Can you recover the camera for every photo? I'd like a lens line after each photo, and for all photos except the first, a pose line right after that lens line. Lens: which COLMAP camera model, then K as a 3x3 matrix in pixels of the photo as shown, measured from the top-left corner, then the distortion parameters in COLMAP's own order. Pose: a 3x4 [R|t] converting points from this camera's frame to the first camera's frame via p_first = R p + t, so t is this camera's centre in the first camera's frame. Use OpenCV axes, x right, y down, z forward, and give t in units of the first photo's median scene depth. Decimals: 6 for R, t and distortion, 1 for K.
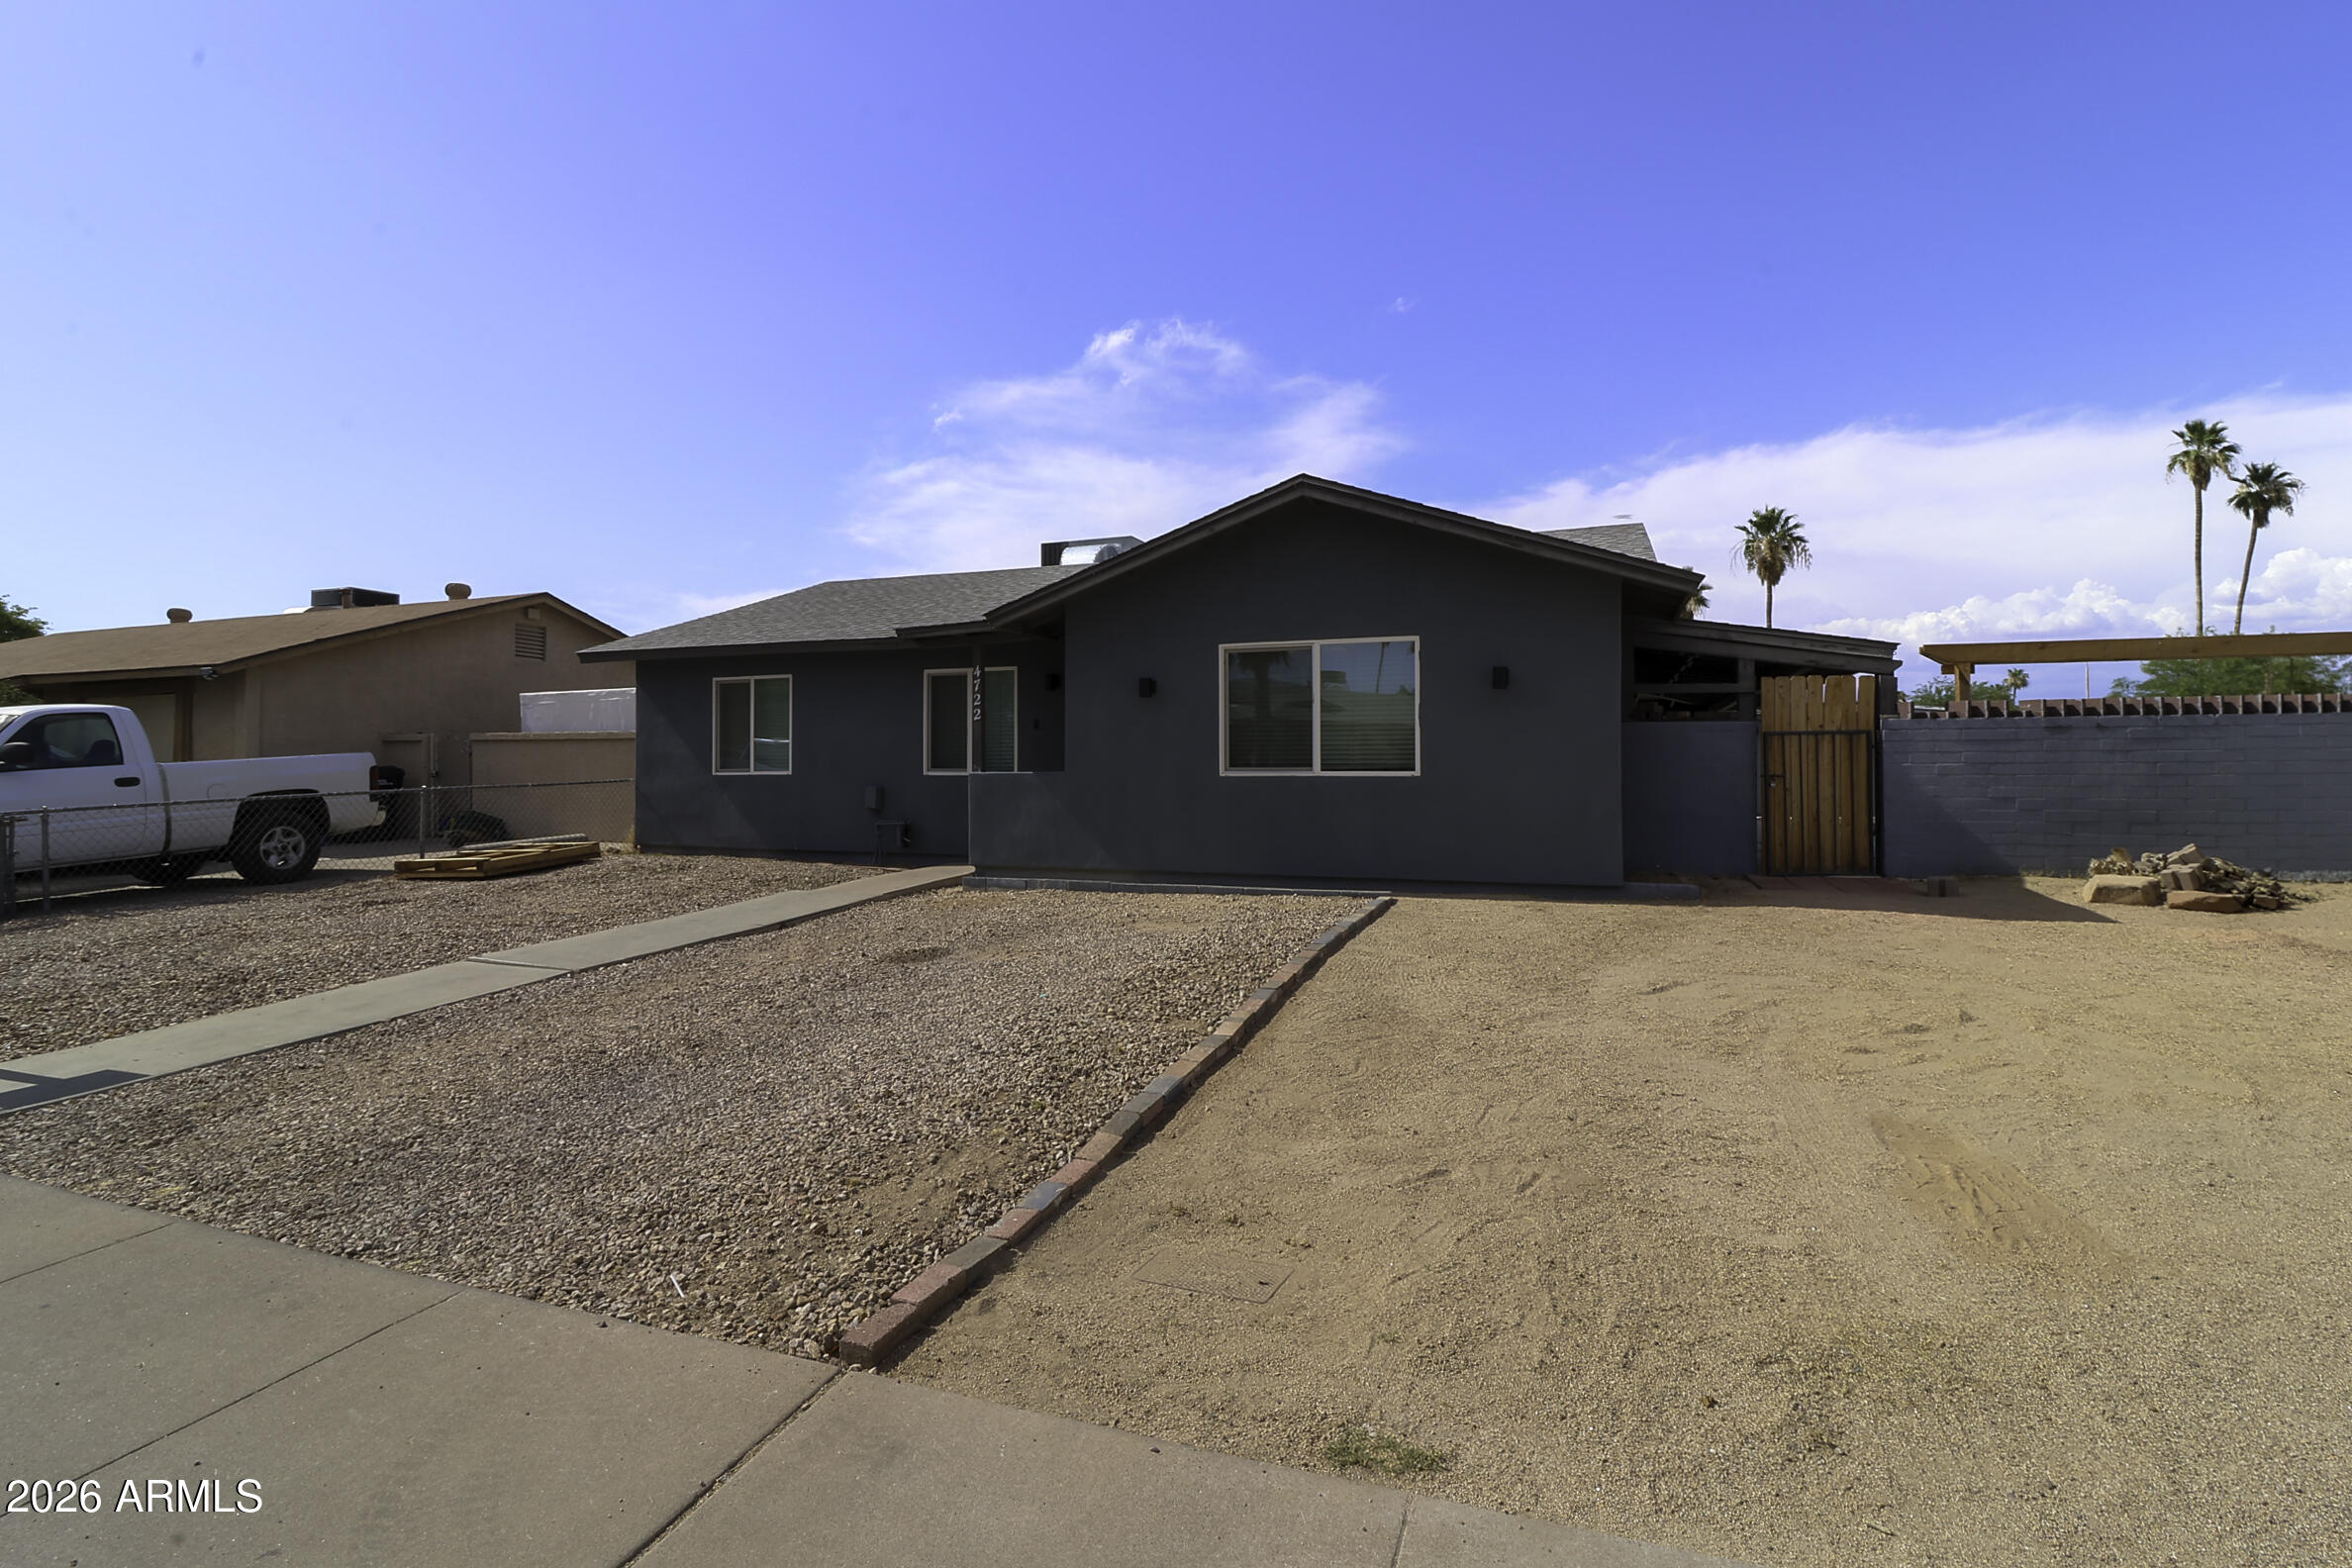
lens RADIAL K [[1141.3, 0, 1183.6], [0, 1141.3, 748.9], [0, 0, 1]] dist [-0.001992, -0.008119]
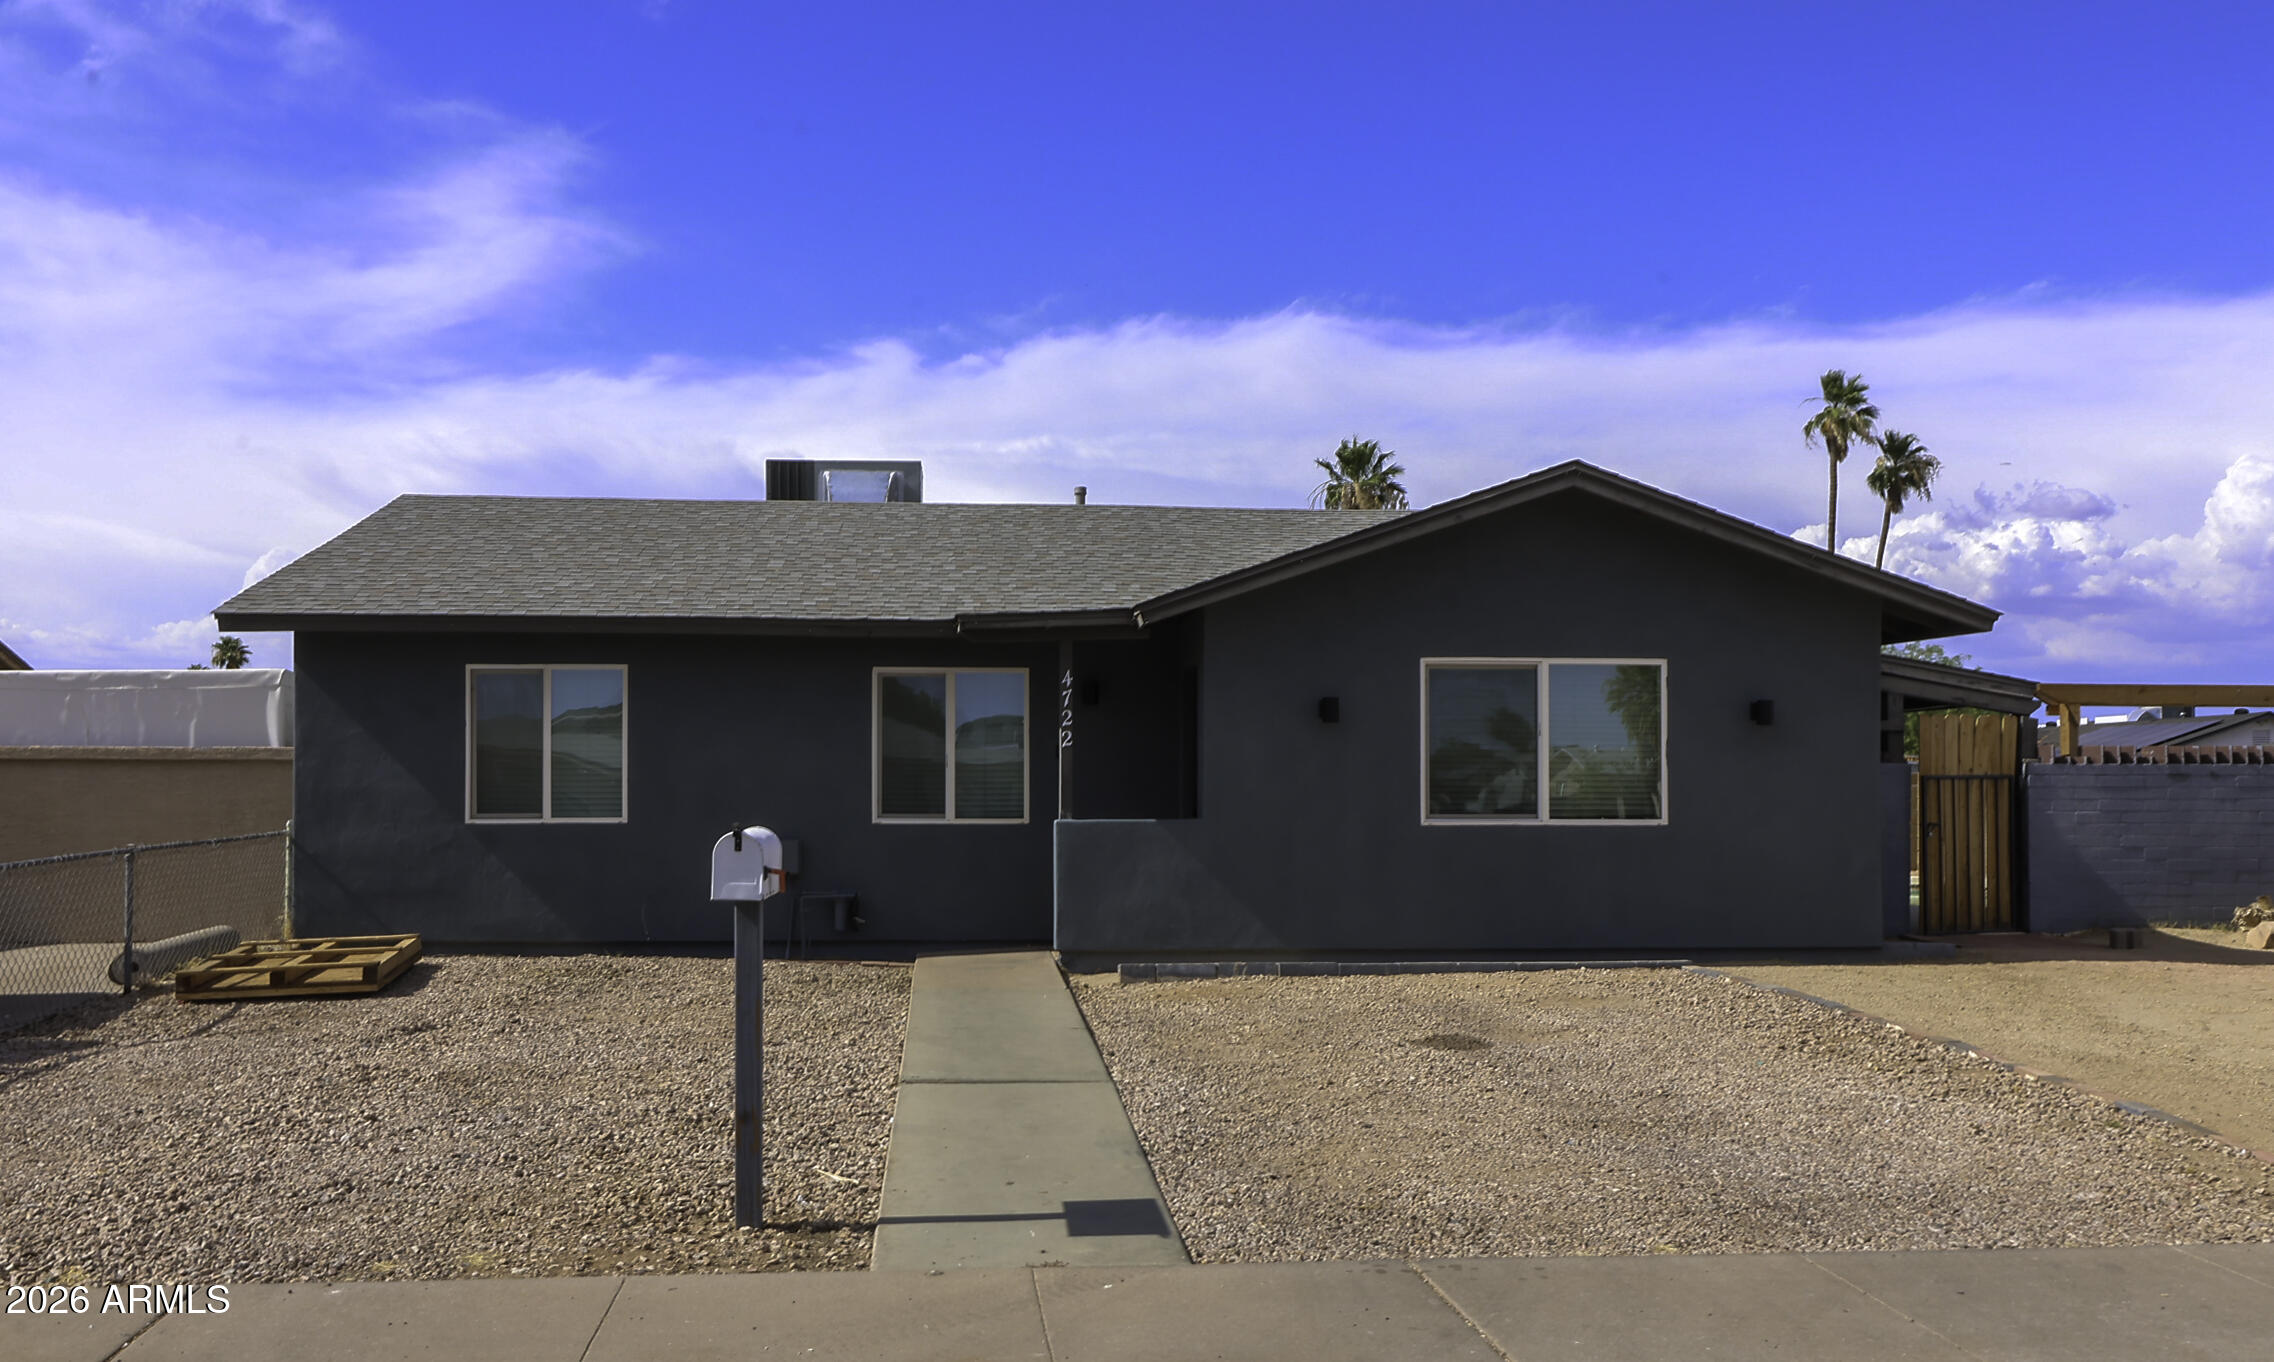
lens RADIAL K [[1957.6, 0, 1125.2], [0, 1957.6, 771.9], [0, 0, 1]] dist [0.015188, -0.003185]
pose [[0.904596, 0.010778, 0.426133, -0.727016], [-0.009634, 0.999942, -0.004839, -0.004455], [-0.426160, 0.000272, 0.904648, -0.134596]]
